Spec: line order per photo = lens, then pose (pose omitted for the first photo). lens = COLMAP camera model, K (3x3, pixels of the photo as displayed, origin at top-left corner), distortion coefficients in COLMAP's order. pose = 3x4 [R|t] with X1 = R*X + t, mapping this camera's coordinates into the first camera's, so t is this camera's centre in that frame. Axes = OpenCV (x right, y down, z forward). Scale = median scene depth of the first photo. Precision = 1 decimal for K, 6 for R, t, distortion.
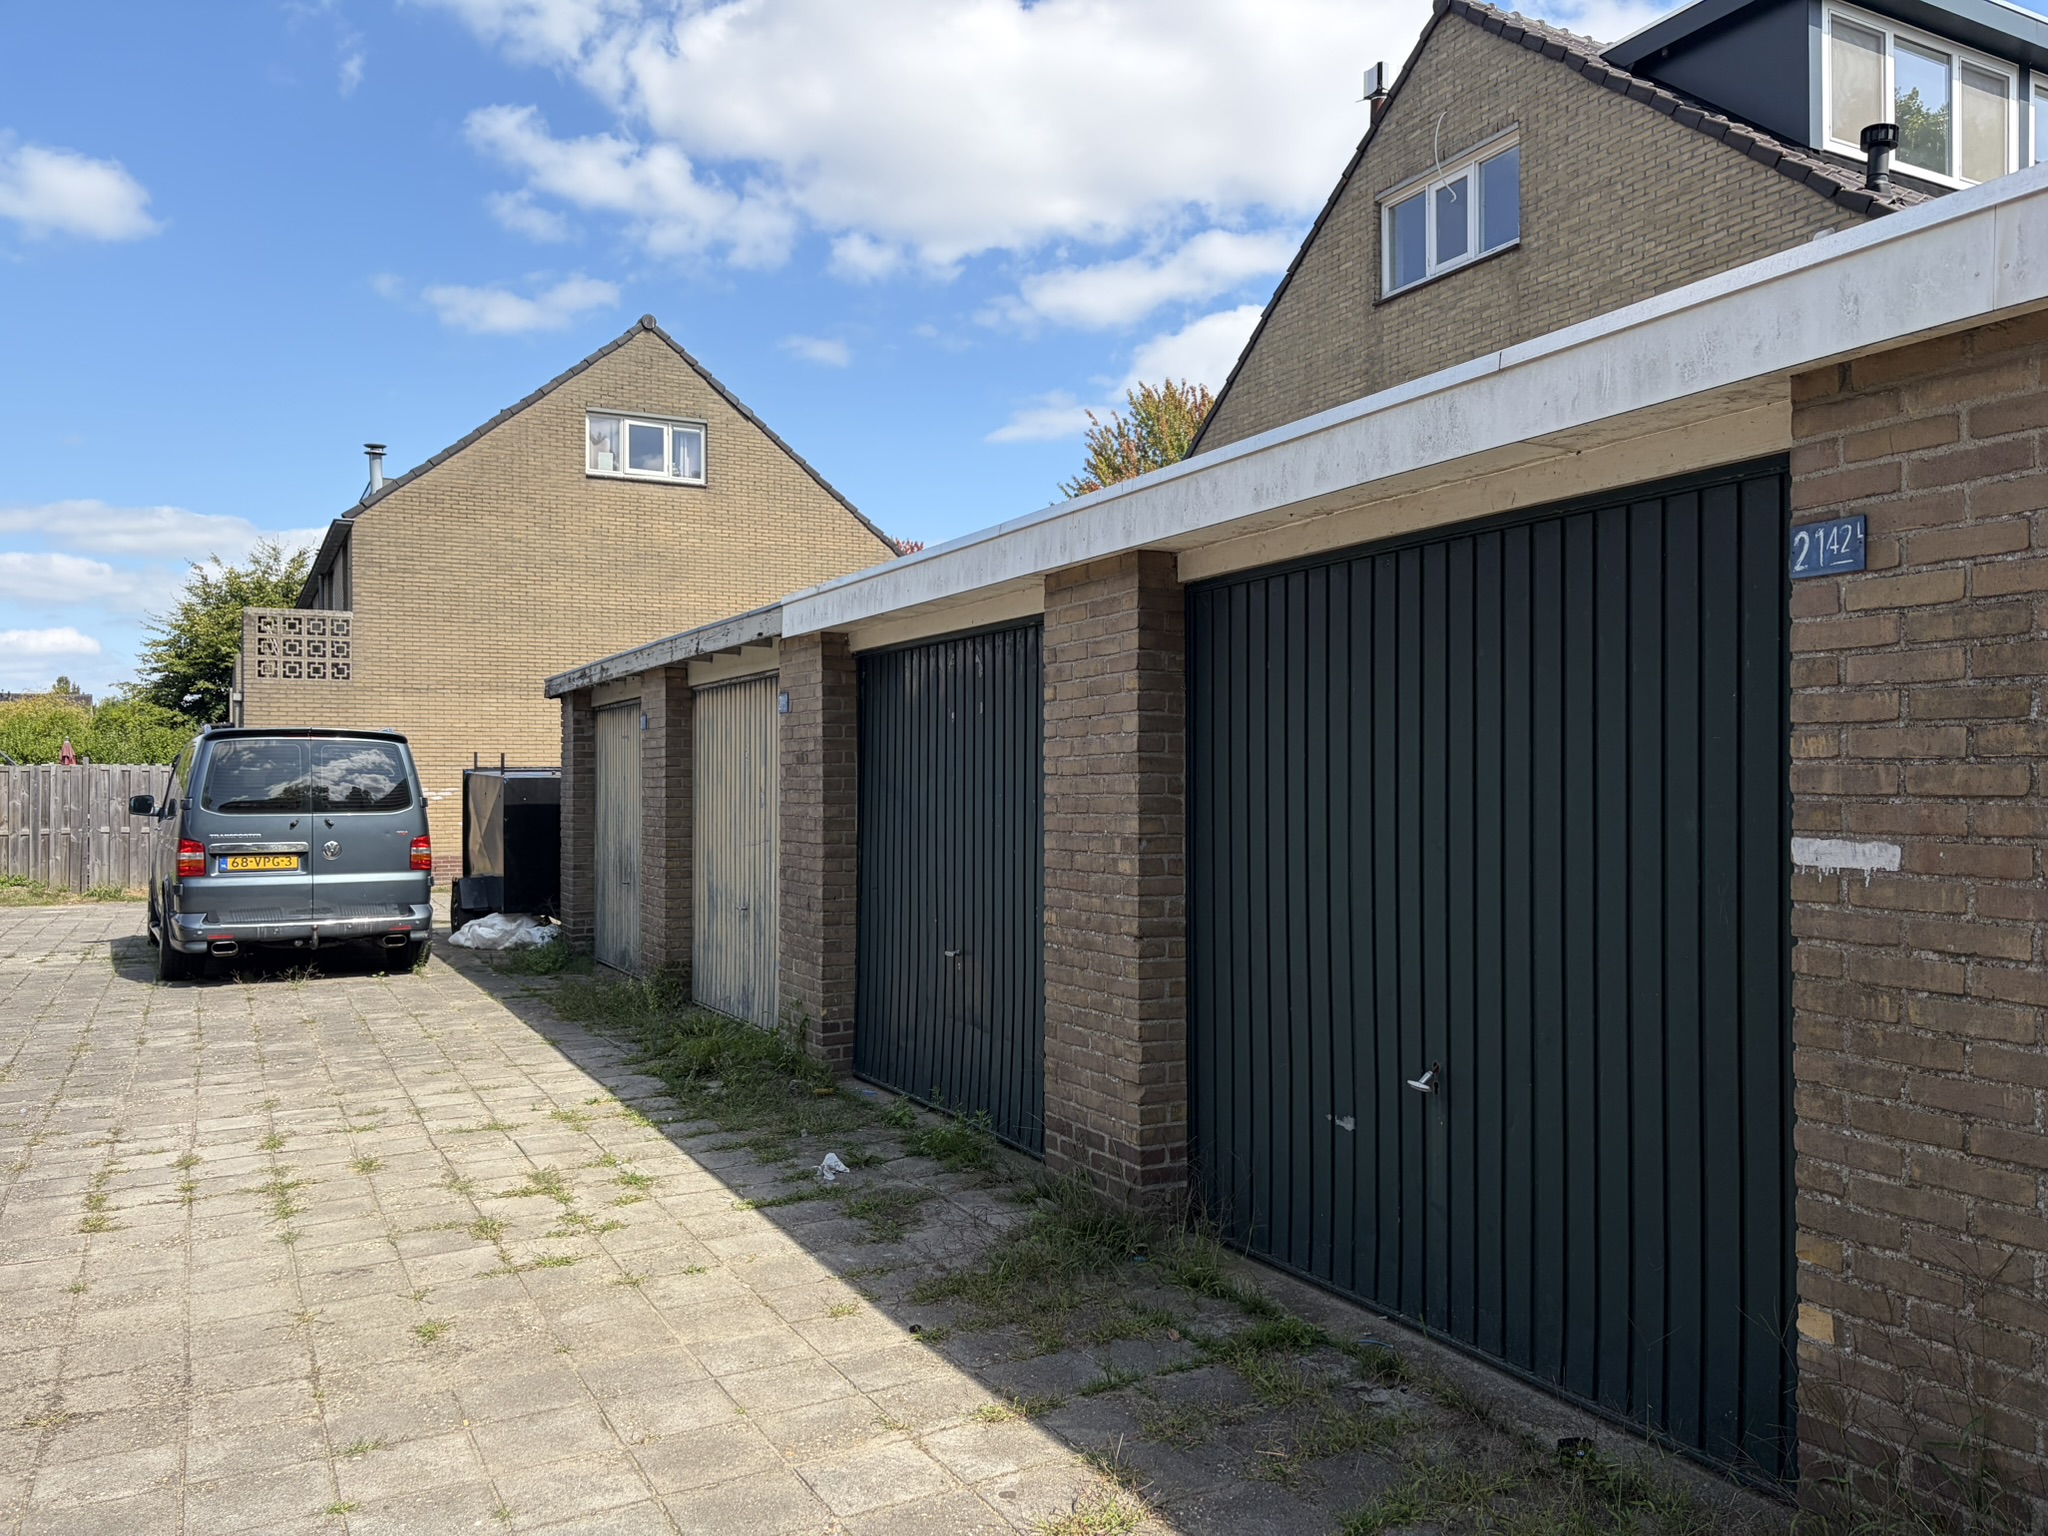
lens RADIAL K [[1544.3, 0, 1024.7], [0, 1544.3, 760.0], [0, 0, 1]] dist [0.087975, -0.094632]
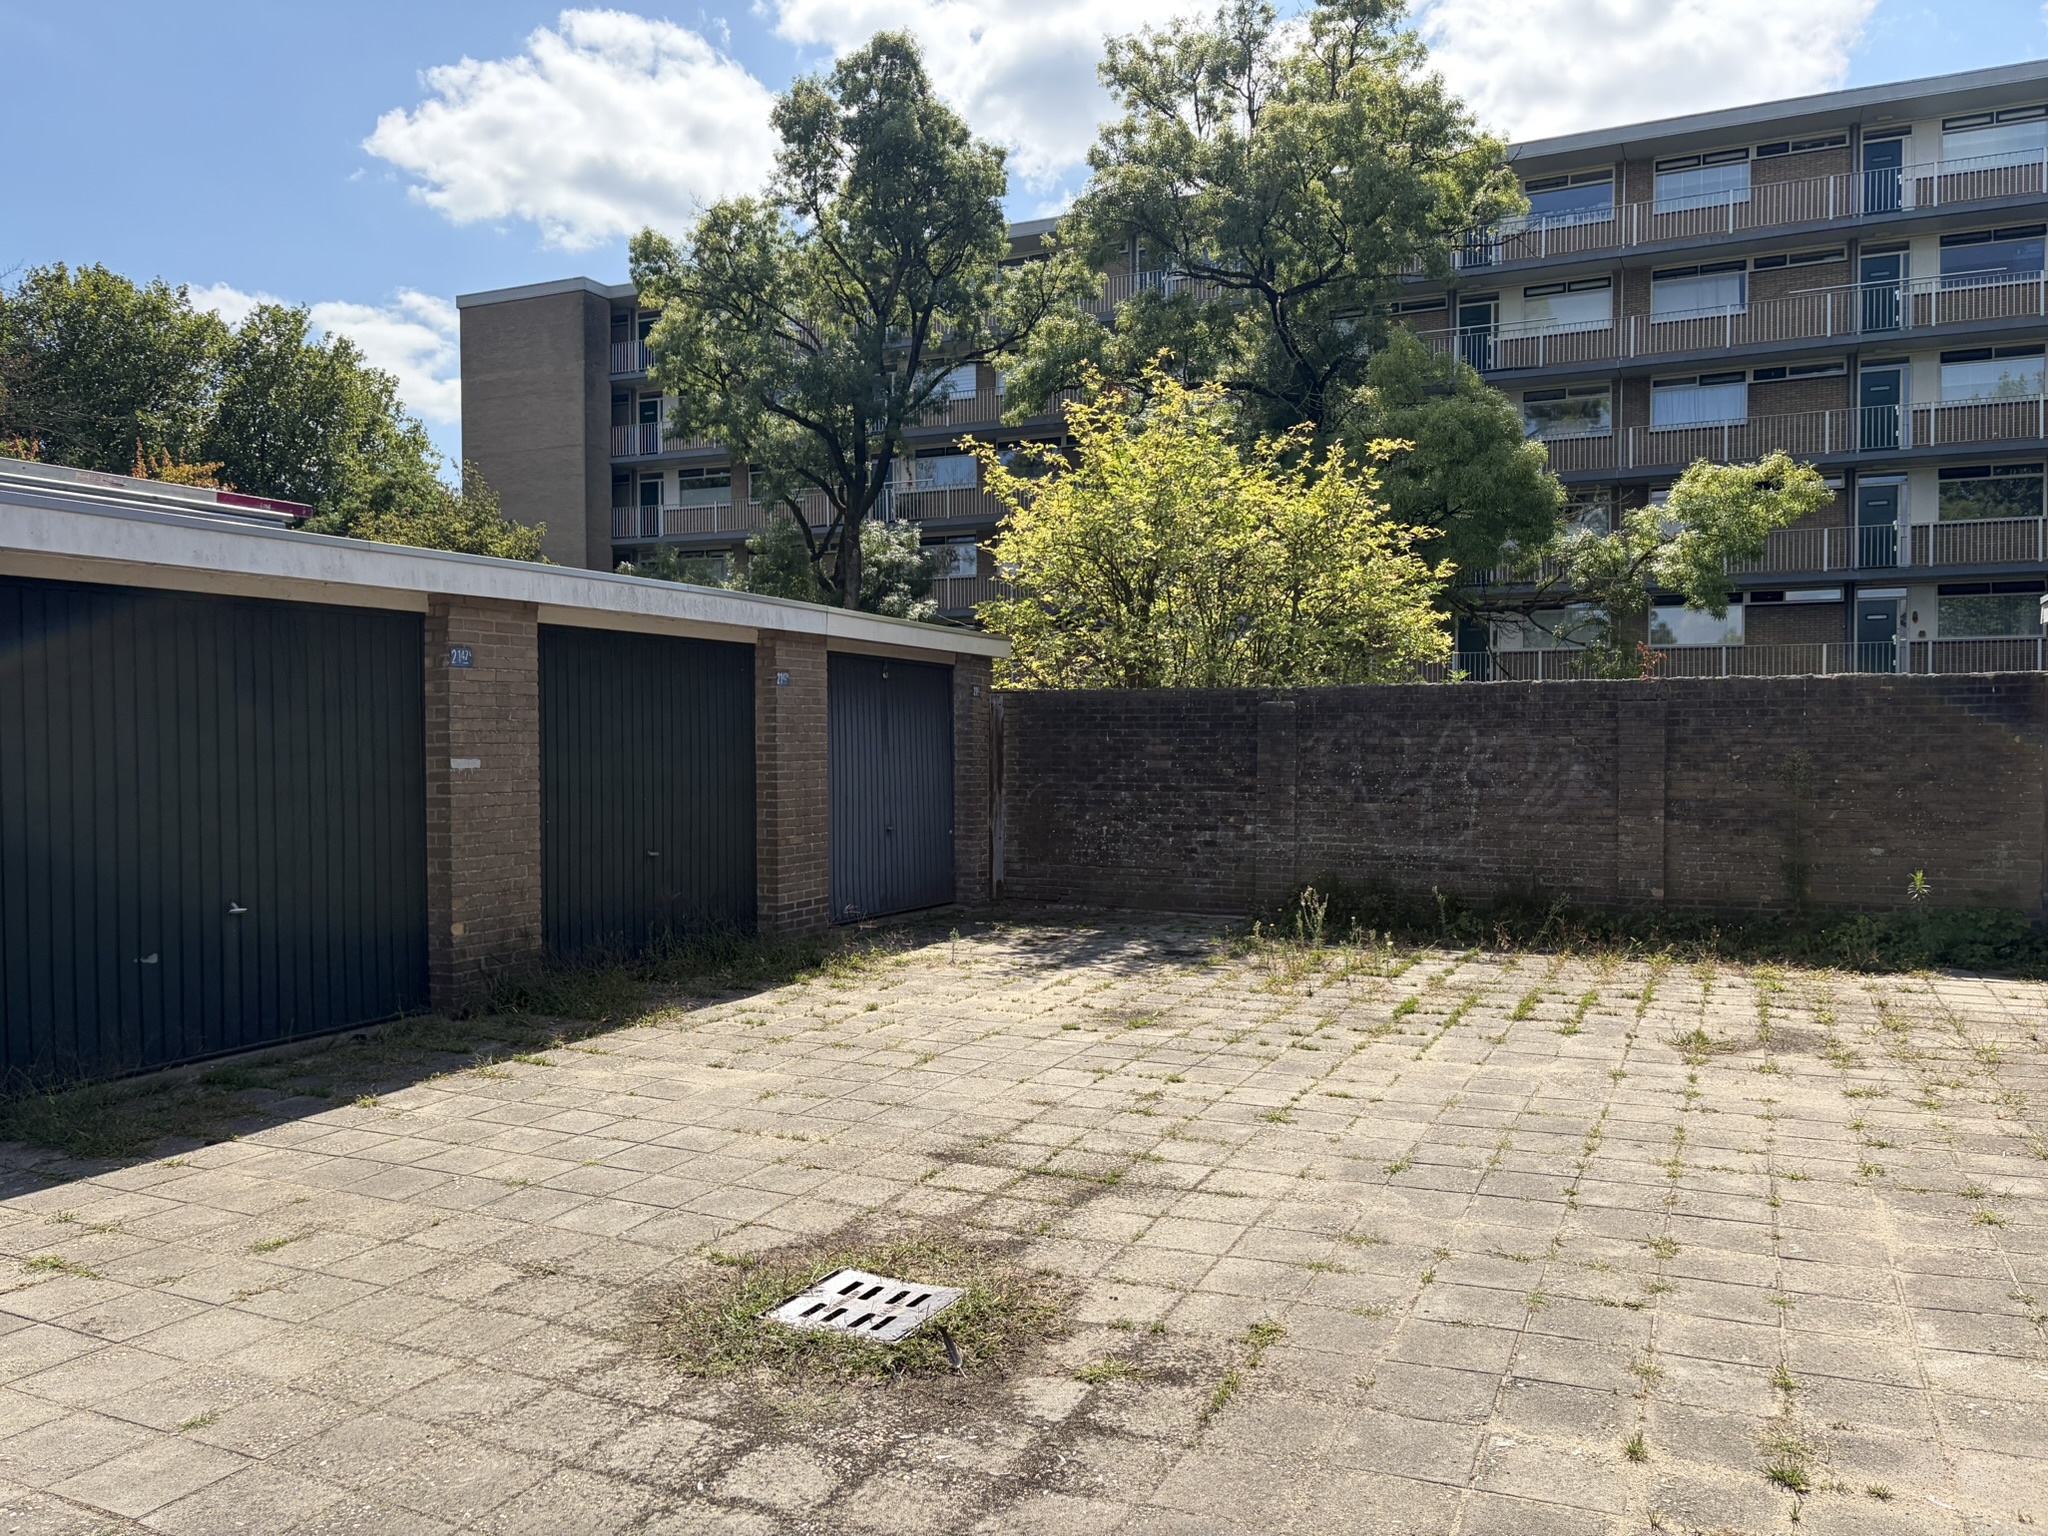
lens RADIAL K [[1534.0, 0, 1026.7], [0, 1534.0, 774.2], [0, 0, 1]] dist [0.057023, -0.055993]
pose [[-0.607379, -0.015844, 0.794254, -0.773992], [-0.008774, 0.999874, 0.013236, 0.010641], [-0.794363, 0.001070, -0.607442, 0.622363]]
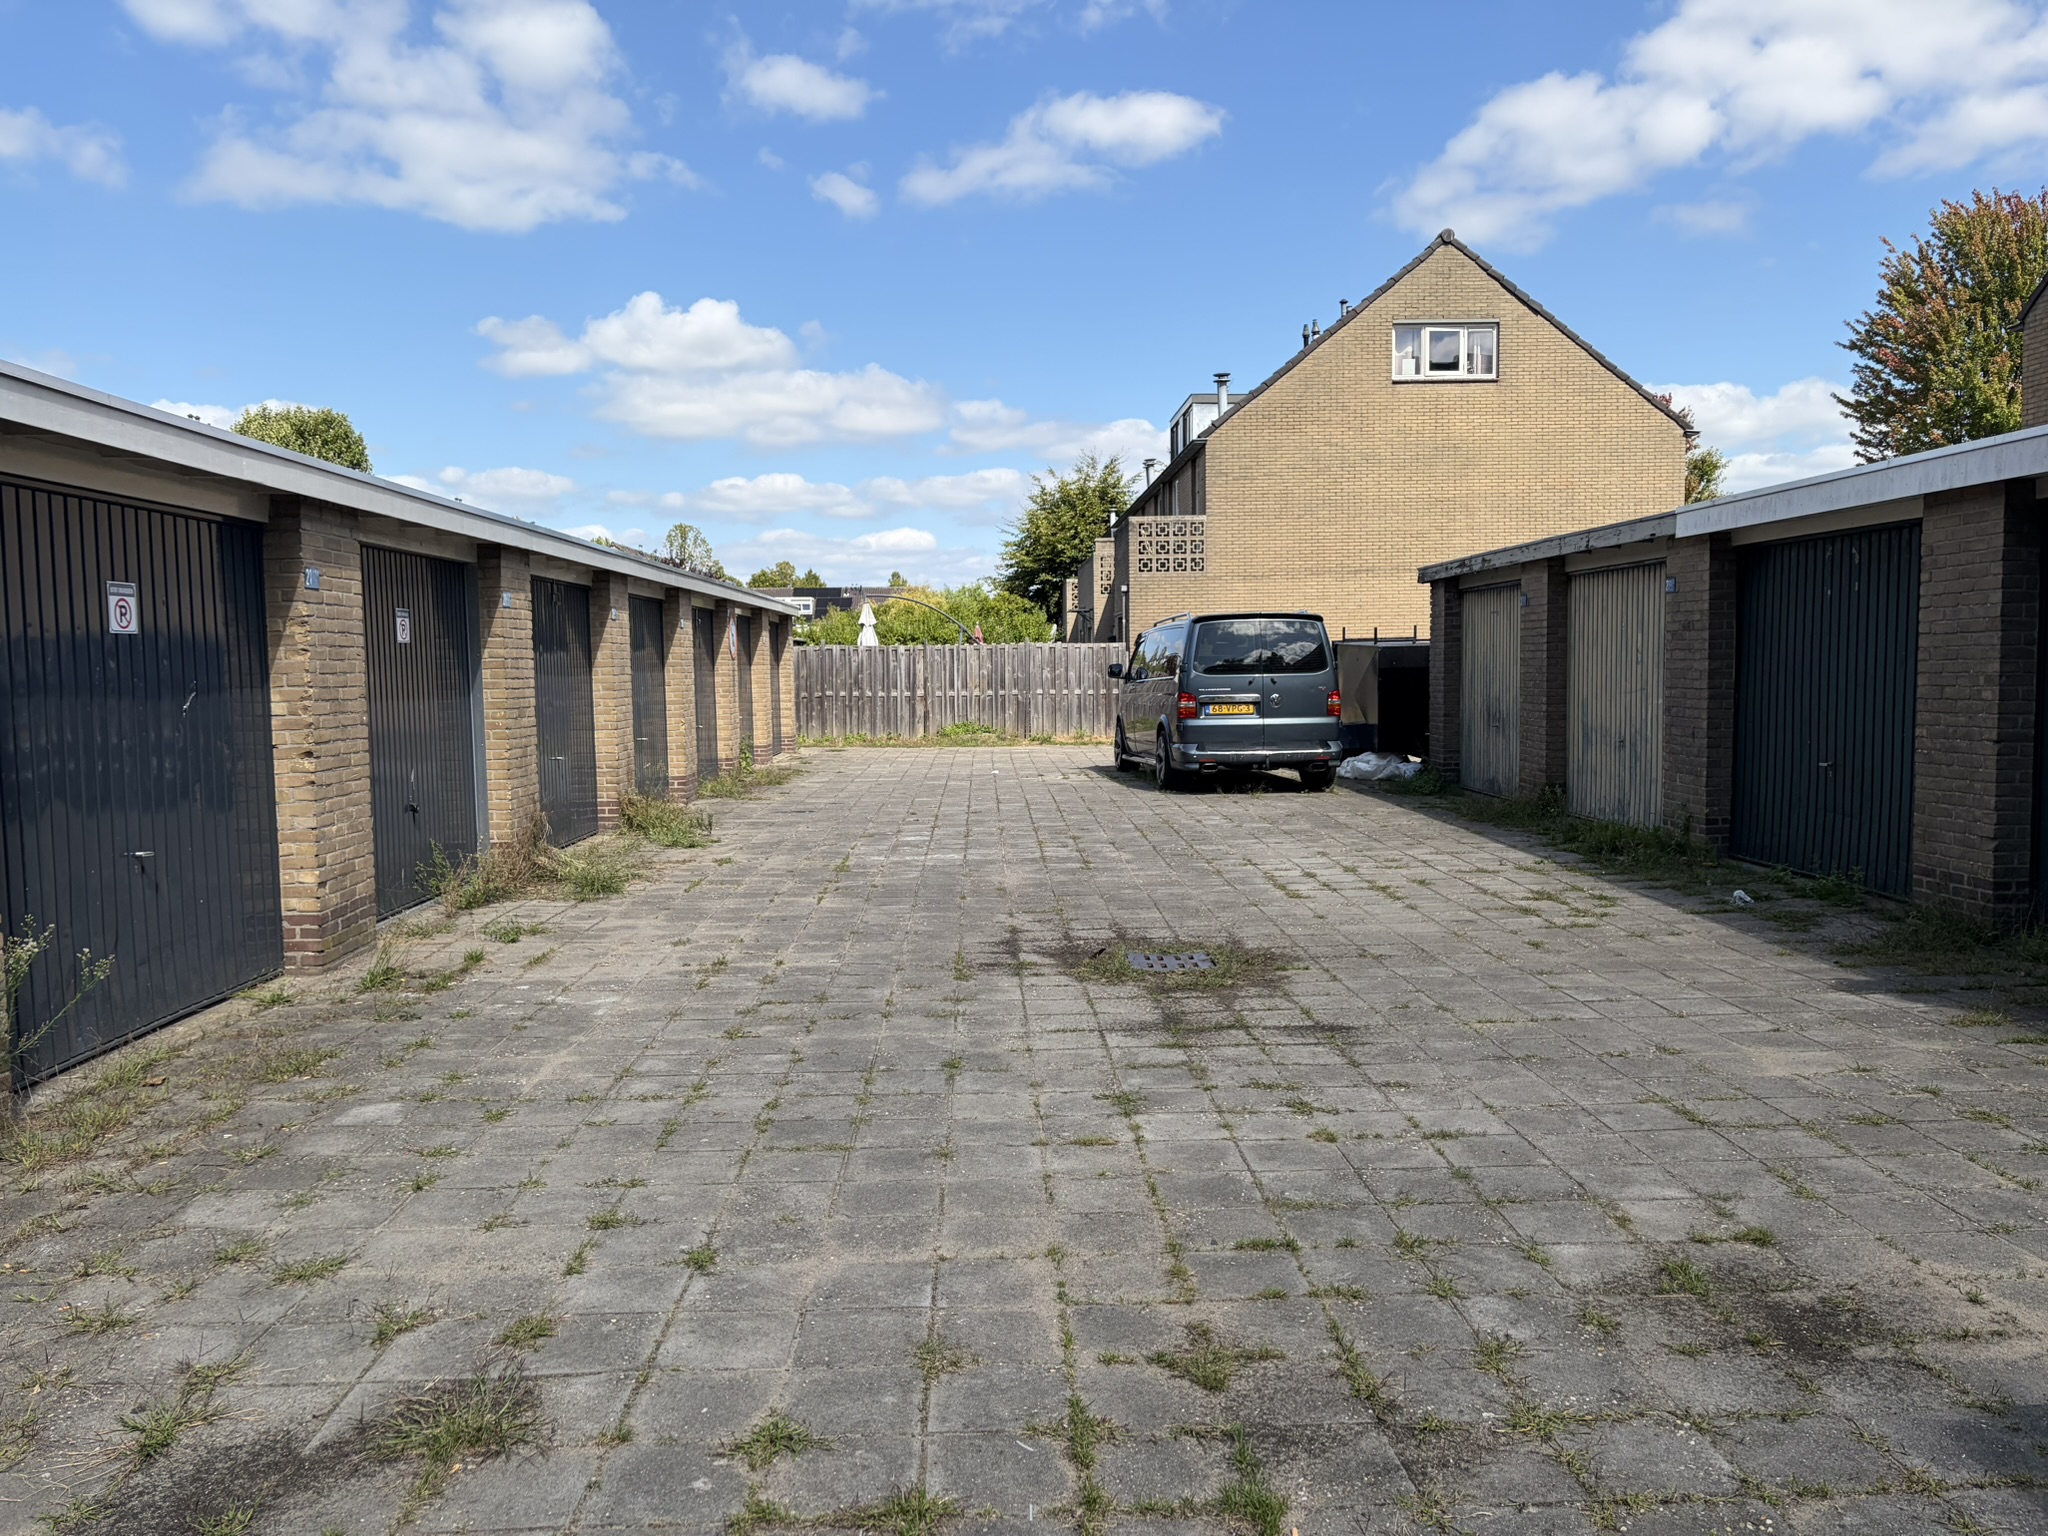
lens RADIAL K [[1522.1, 0, 1030.2], [0, 1522.1, 772.6], [0, 0, 1]] dist [0.049122, -0.055935]
pose [[0.899477, 0.020681, -0.436478, -0.067003], [0.019775, 0.995929, 0.087941, -0.002528], [0.436520, -0.087733, 0.895407, -0.423419]]
